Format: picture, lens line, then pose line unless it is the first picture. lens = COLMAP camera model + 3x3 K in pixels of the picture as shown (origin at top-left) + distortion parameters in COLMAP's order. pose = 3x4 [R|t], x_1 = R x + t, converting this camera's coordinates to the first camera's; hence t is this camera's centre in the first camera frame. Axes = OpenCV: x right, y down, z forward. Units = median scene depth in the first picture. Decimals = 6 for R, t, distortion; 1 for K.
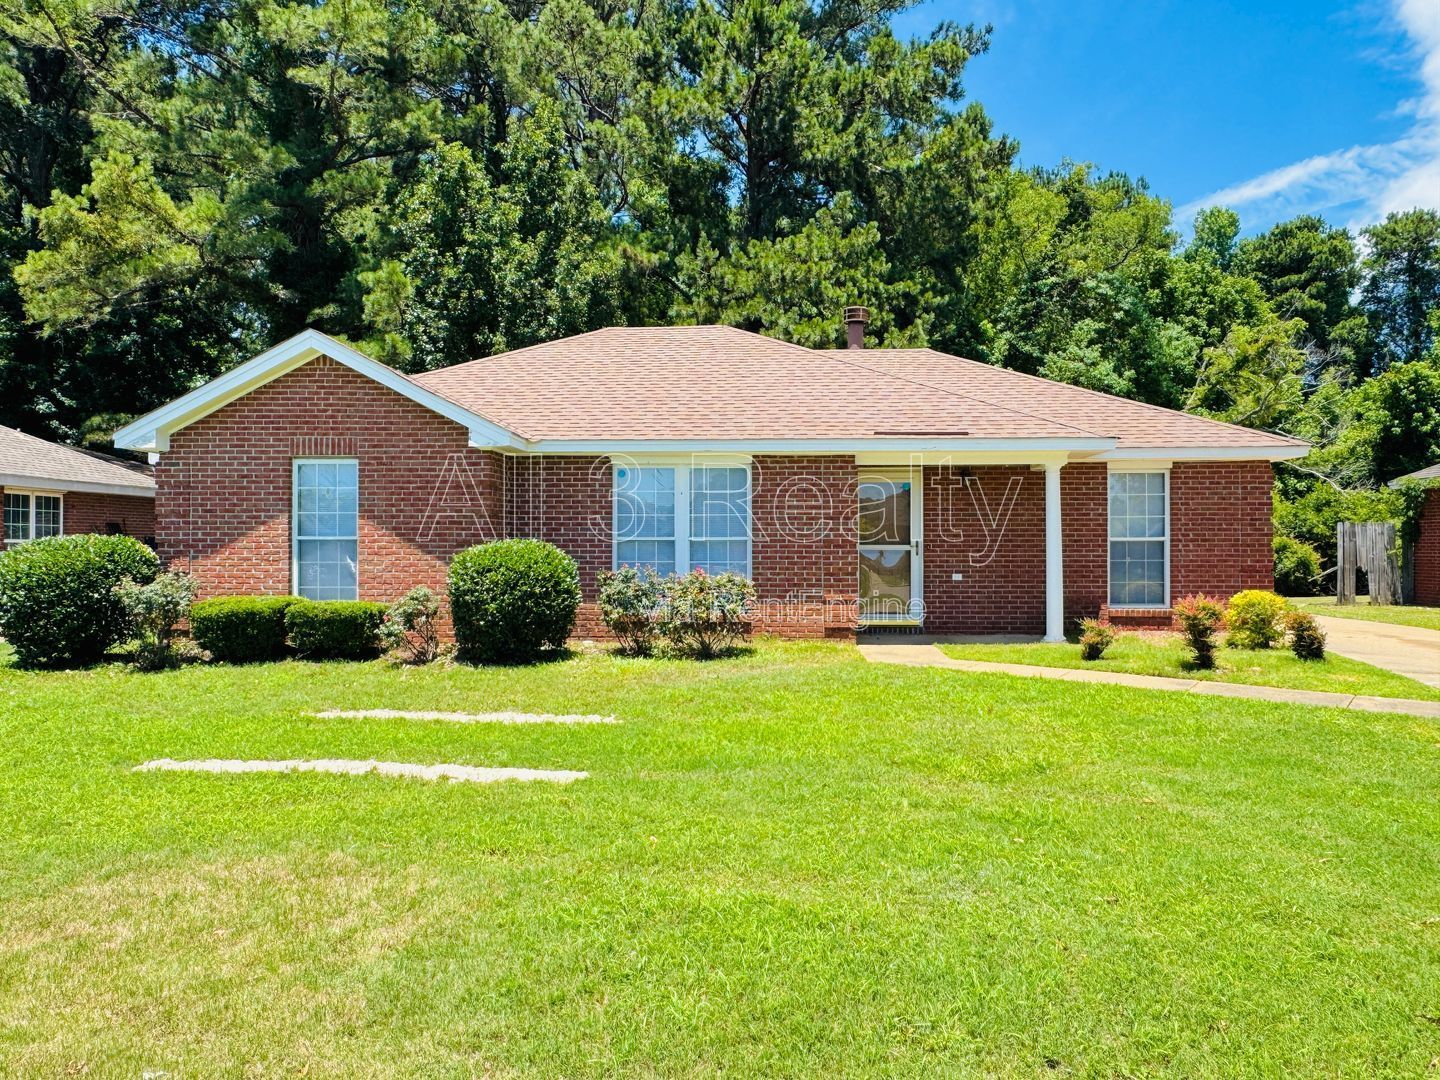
lens RADIAL K [[986.6, 0, 719.3], [0, 986.6, 544.0], [0, 0, 1]] dist [0.011336, 0.001150]
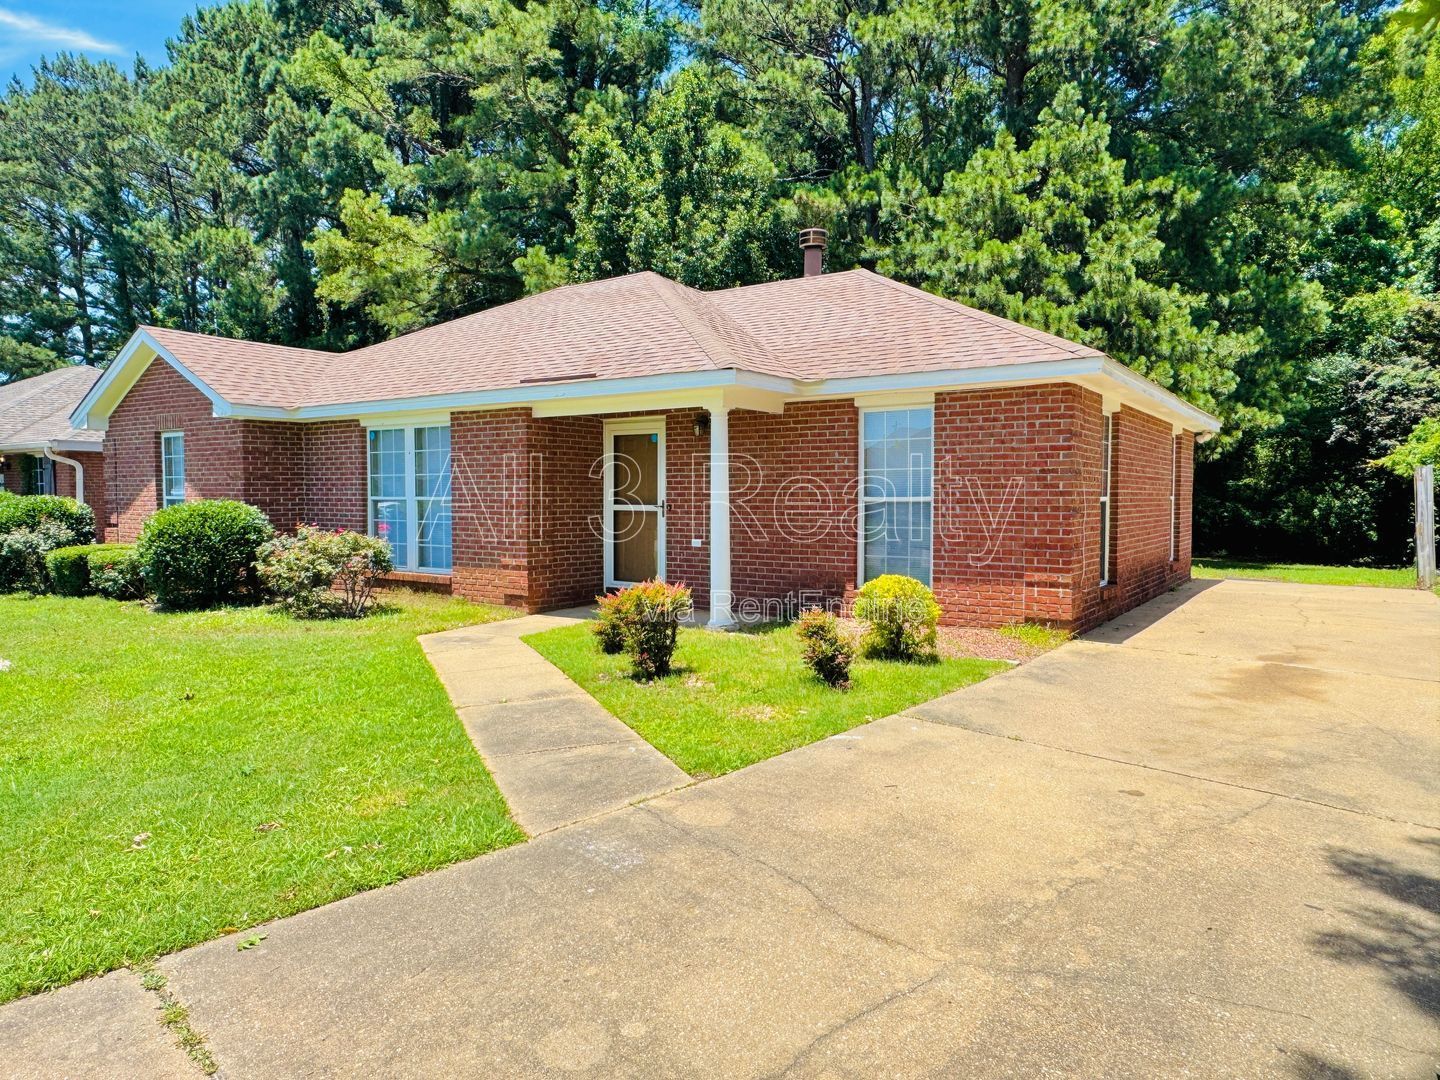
lens RADIAL K [[930.8, 0, 719.2], [0, 930.8, 536.5], [0, 0, 1]] dist [-0.009562, 0.001023]
pose [[0.851507, 0.024229, -0.523784, 0.775186], [0.002115, 0.998765, 0.049639, -0.013481], [0.524339, -0.043376, 0.850404, 0.375638]]
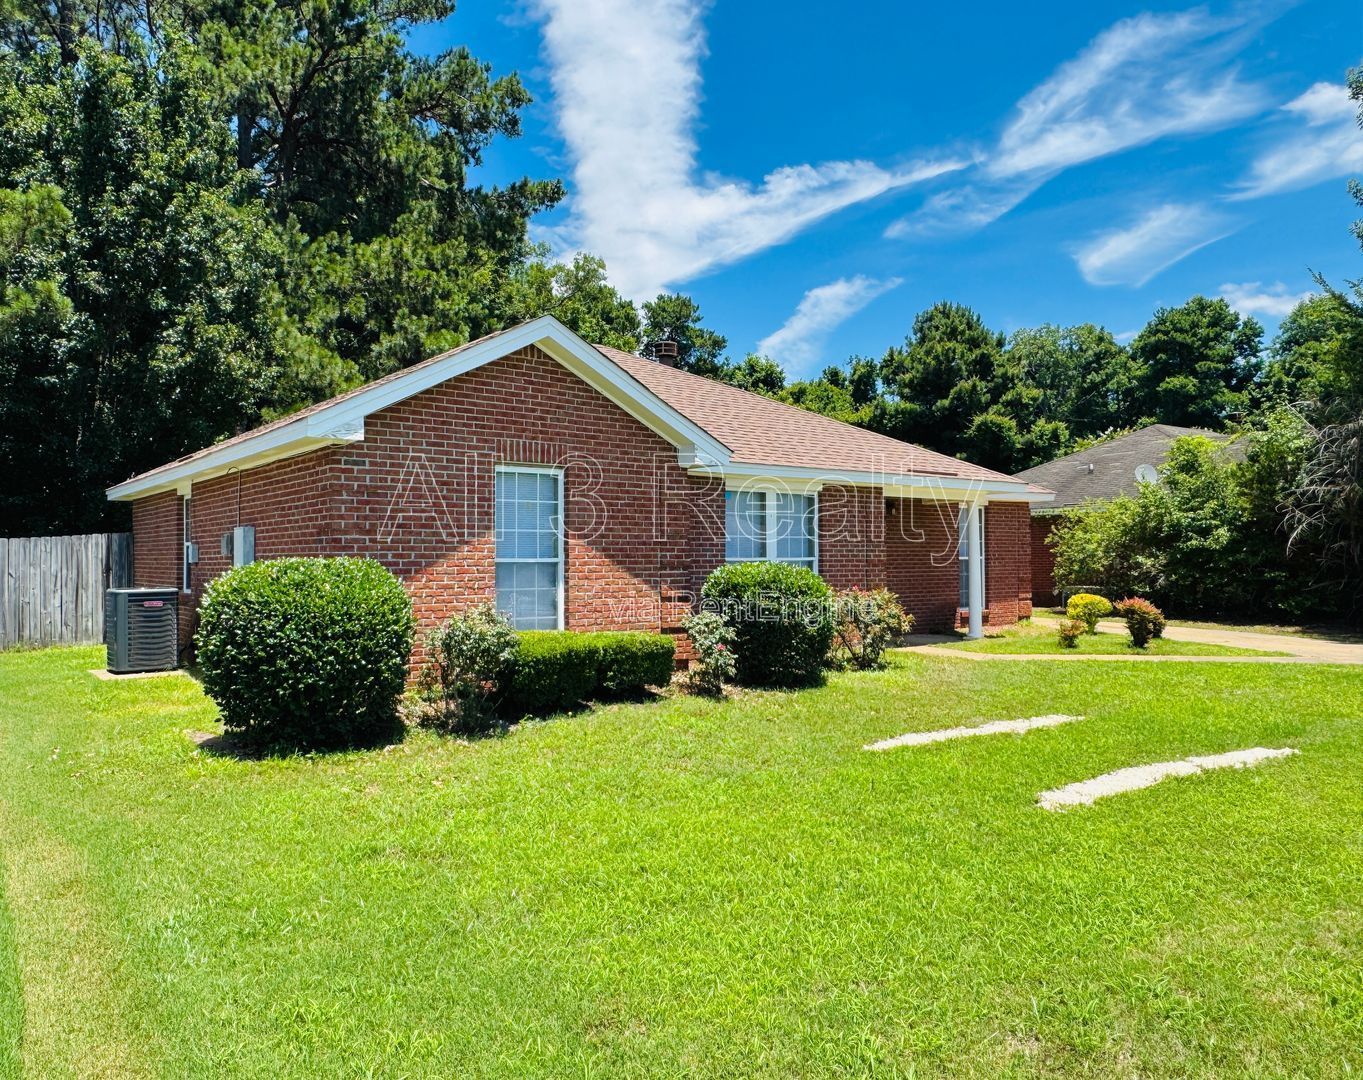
lens RADIAL K [[964.3, 0, 679.9], [0, 964.3, 542.9], [0, 0, 1]] dist [-0.014150, -0.000481]
pose [[0.762890, 0.006396, 0.646496, -0.835511], [-0.001138, 0.999963, -0.008551, -0.014054], [-0.646527, 0.005787, 0.762869, 0.287165]]
